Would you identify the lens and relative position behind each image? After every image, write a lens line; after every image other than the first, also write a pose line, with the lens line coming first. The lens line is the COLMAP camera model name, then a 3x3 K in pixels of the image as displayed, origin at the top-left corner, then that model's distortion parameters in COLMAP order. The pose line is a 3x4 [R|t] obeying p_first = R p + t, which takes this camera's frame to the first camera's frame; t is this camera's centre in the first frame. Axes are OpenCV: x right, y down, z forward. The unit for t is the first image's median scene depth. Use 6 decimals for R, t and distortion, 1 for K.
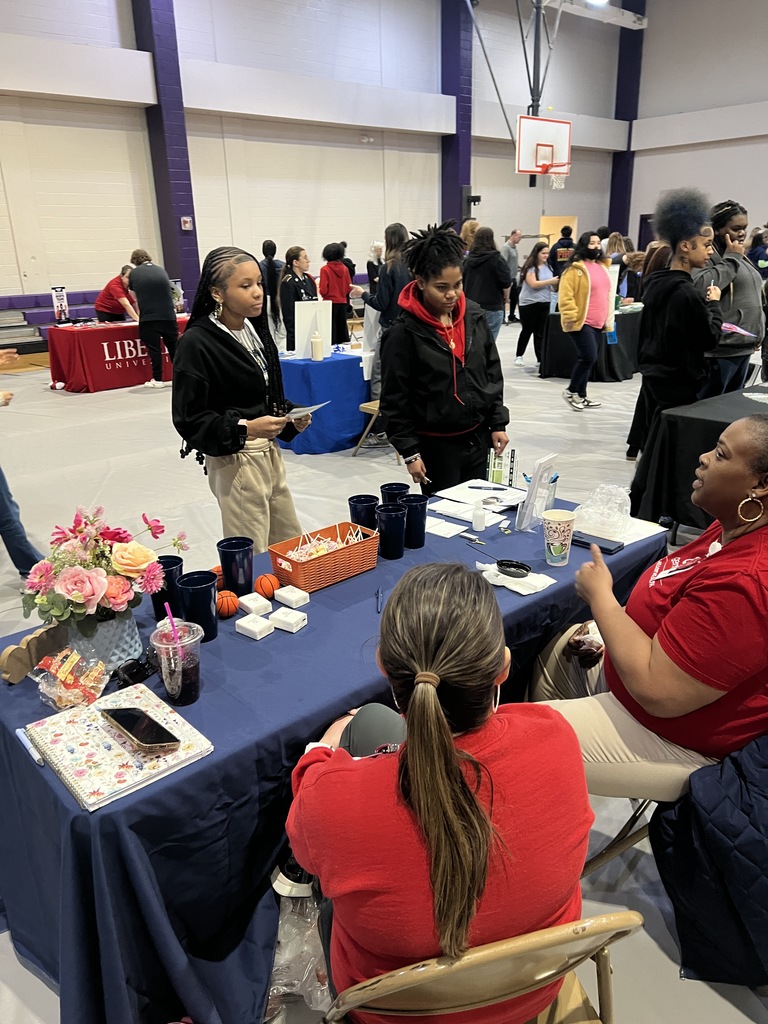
lens RADIAL K [[769.2, 0, 389.1], [0, 769.2, 513.3], [0, 0, 1]] dist [0.012927, -0.005179]
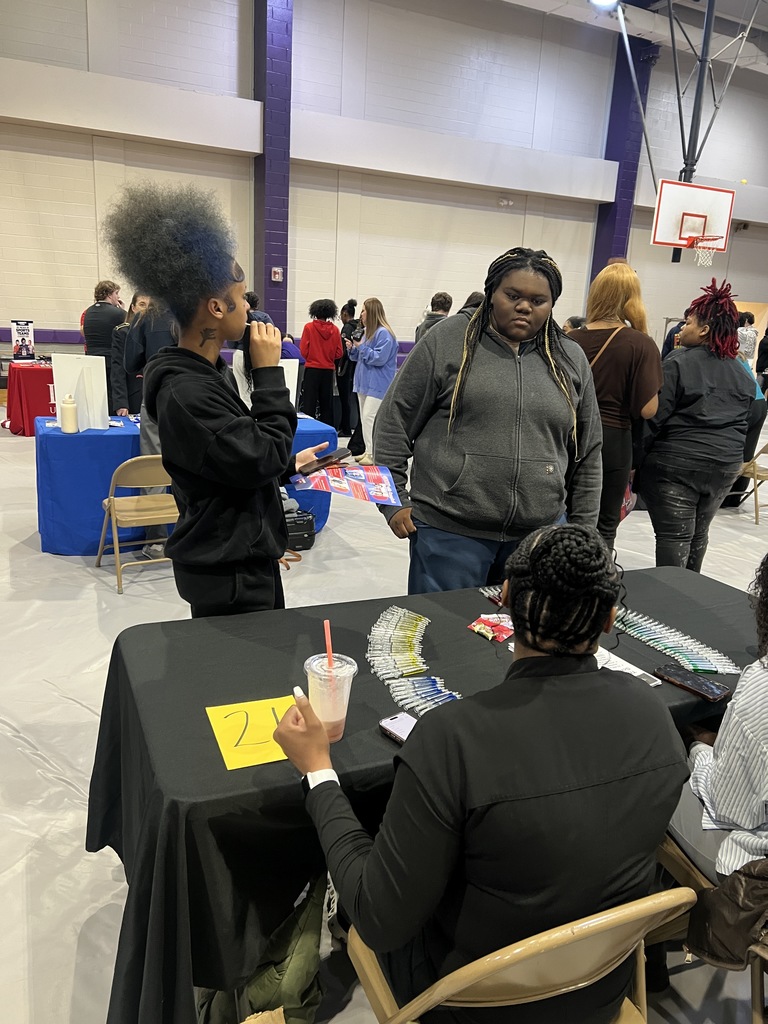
lens RADIAL K [[769.2, 0, 380.6], [0, 769.2, 515.1], [0, 0, 1]] dist [0.012927, -0.005179]
pose [[0.955002, 0.149102, -0.256399, 0.142409], [-0.168462, 0.984164, -0.055153, -0.046126], [0.244115, 0.095865, 0.964996, 0.125376]]
